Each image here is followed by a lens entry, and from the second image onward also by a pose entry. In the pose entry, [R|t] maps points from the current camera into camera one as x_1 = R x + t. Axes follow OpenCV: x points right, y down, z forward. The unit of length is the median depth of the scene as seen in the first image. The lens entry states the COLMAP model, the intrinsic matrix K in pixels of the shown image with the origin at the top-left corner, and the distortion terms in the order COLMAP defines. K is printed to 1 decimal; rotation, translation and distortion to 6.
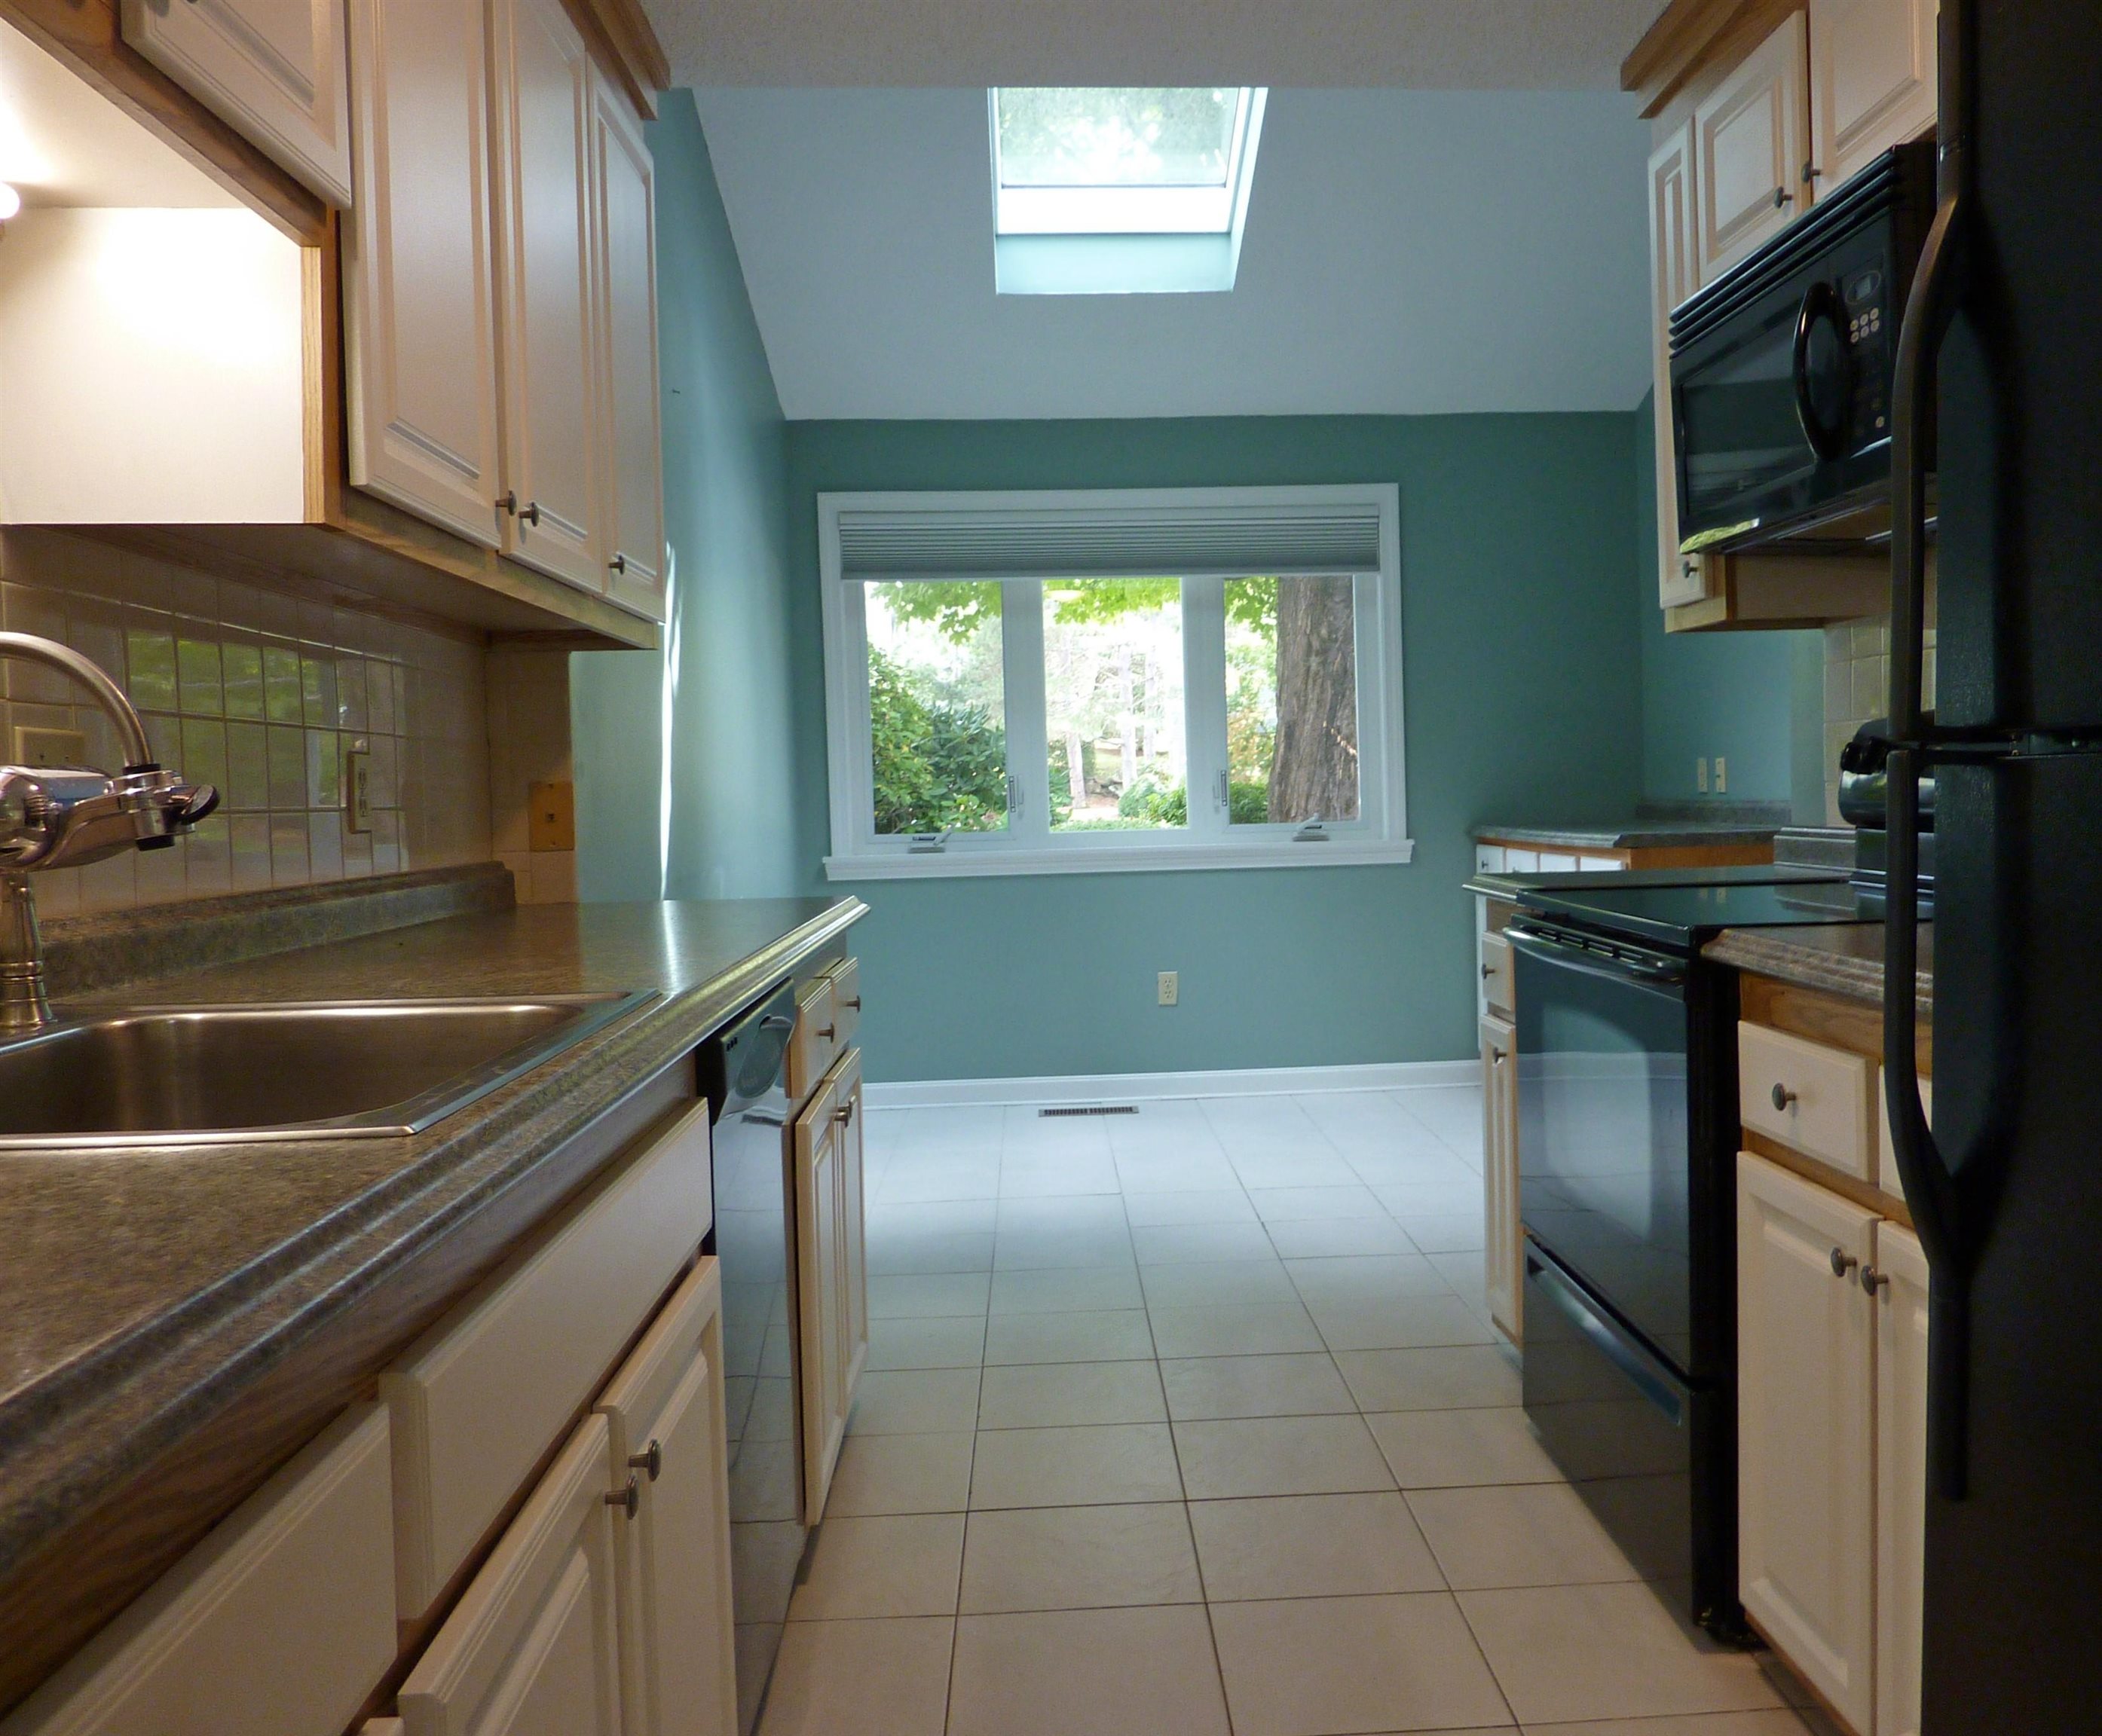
lens RADIAL K [[1717.9, 0, 1120.6], [0, 1717.9, 869.3], [0, 0, 1]] dist [-0.142707, 0.000141]
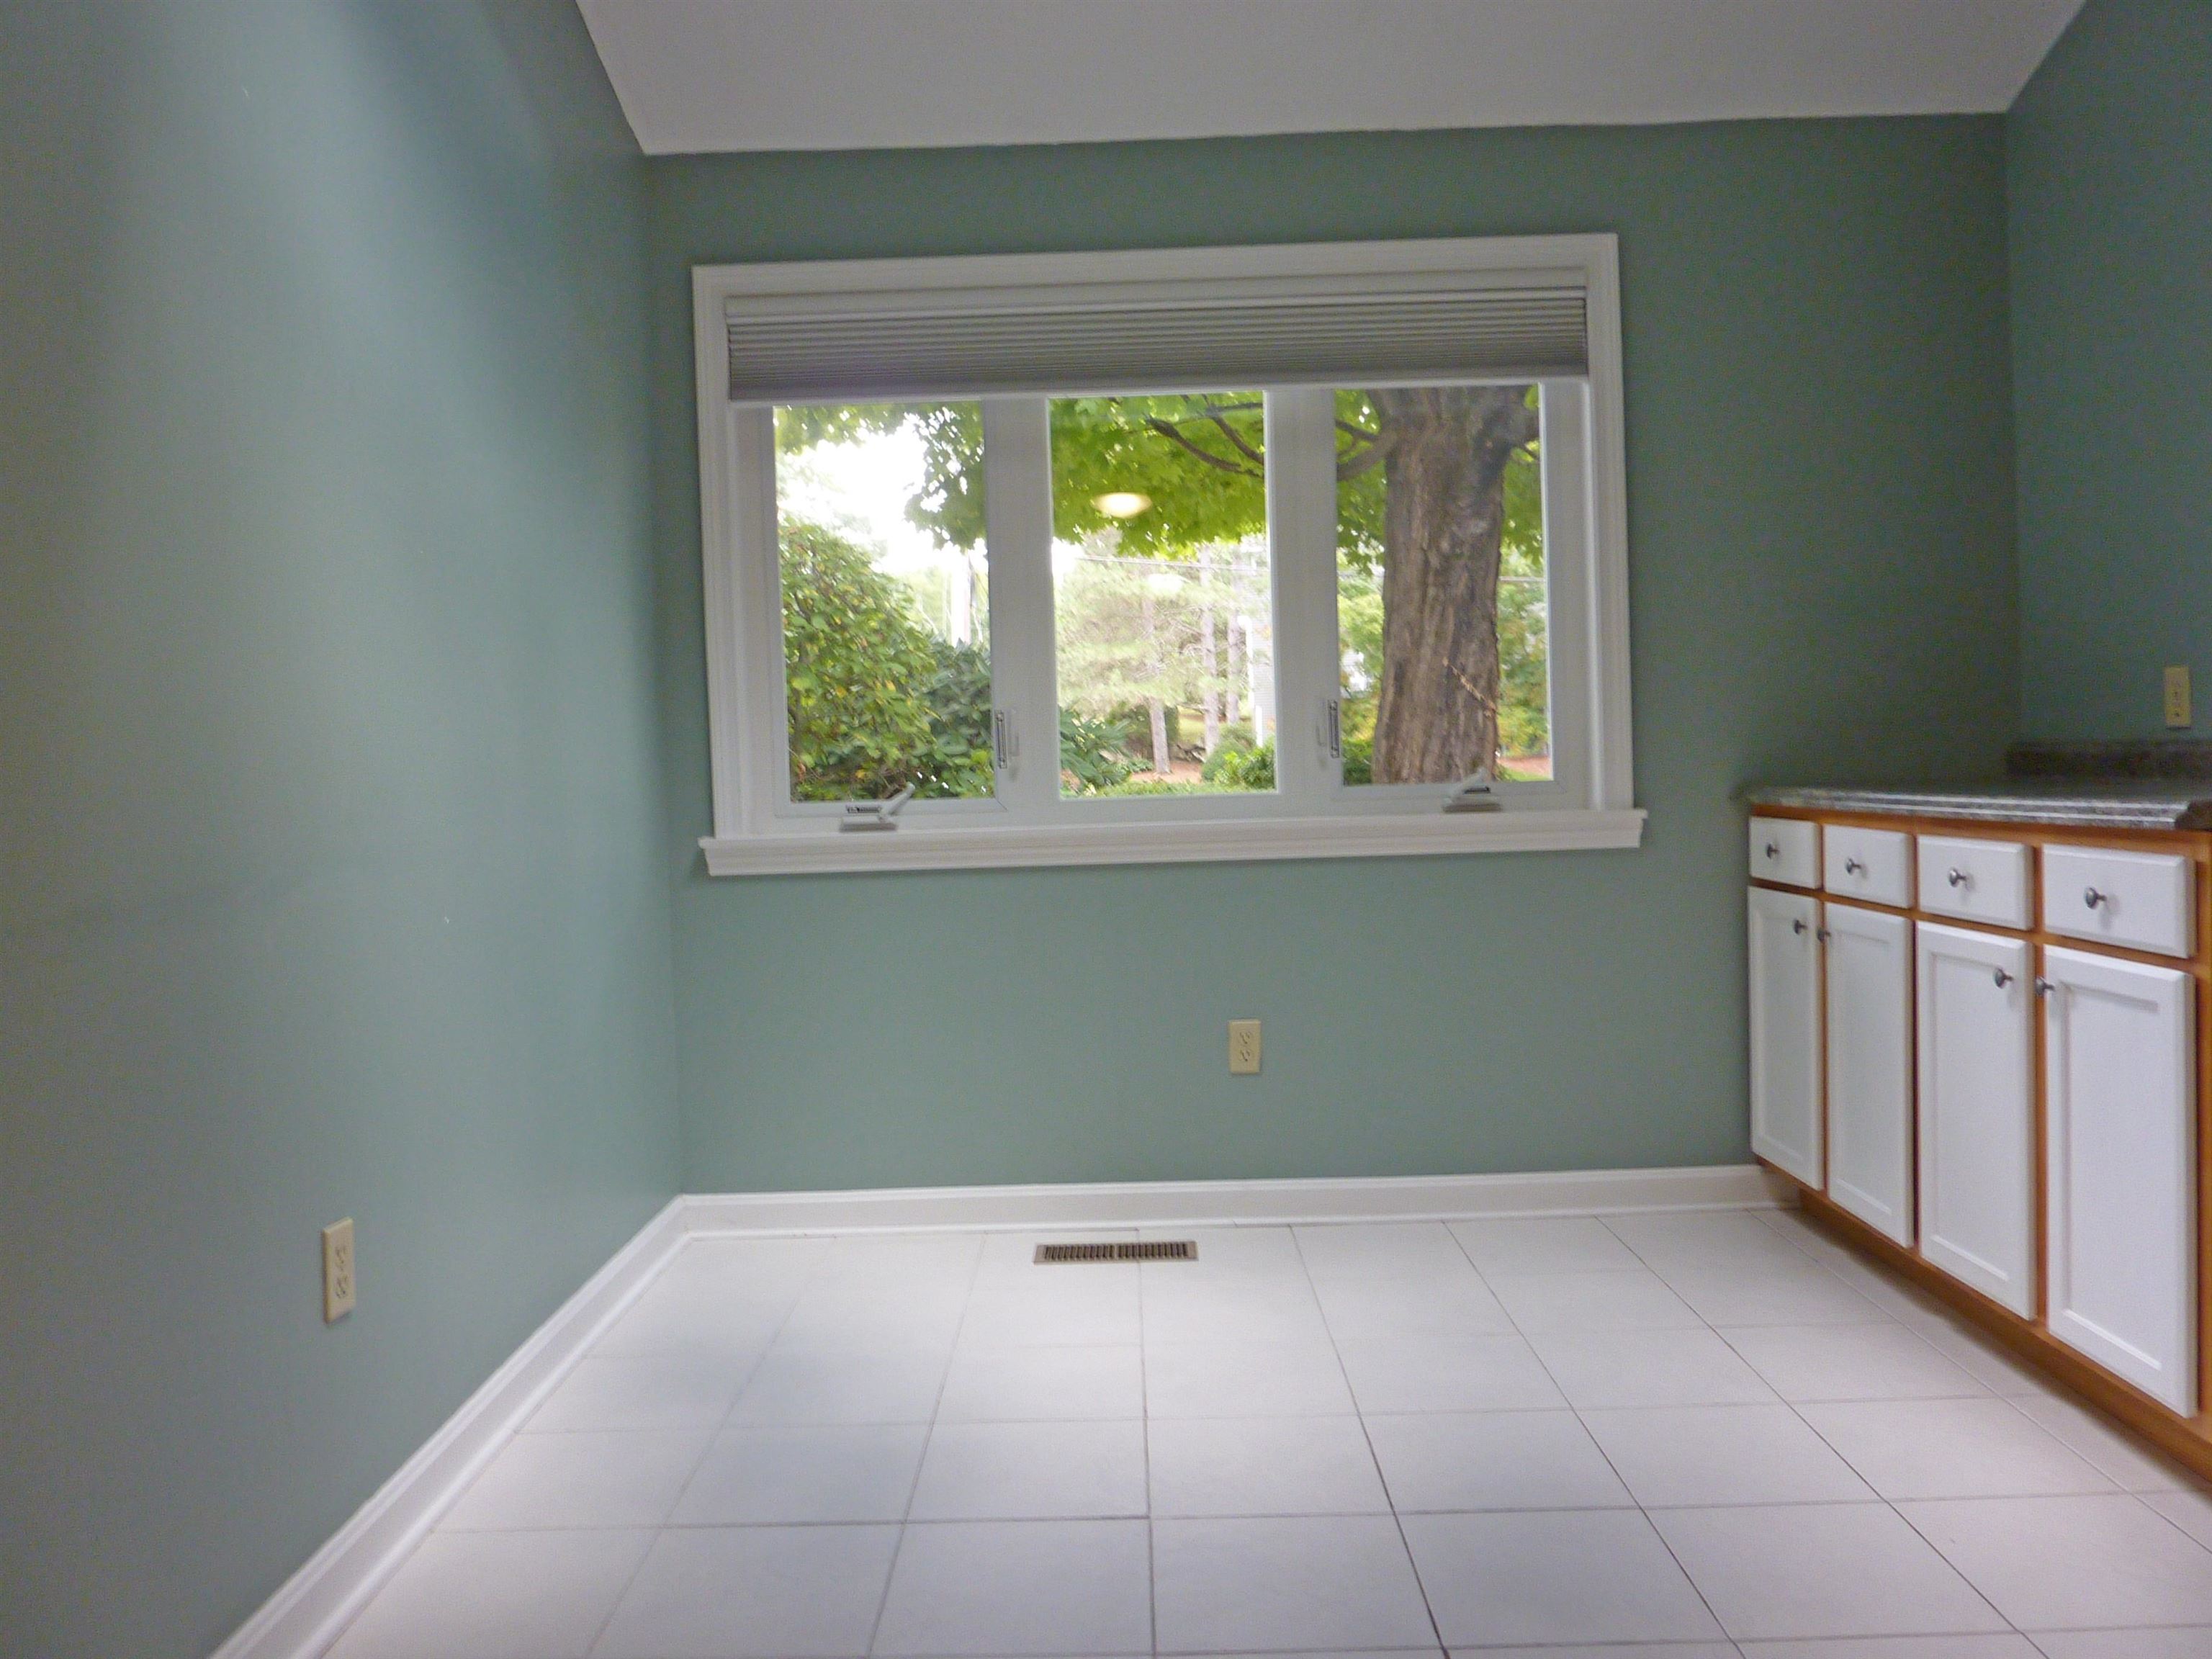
lens RADIAL K [[1628.8, 0, 1098.5], [0, 1628.8, 828.9], [0, 0, 1]] dist [-0.000141, -0.059908]
pose [[0.997808, -0.000657, -0.066172, 0.007972], [0.000511, 0.999997, -0.002228, -0.005359], [0.066174, 0.002190, 0.997806, 0.234835]]
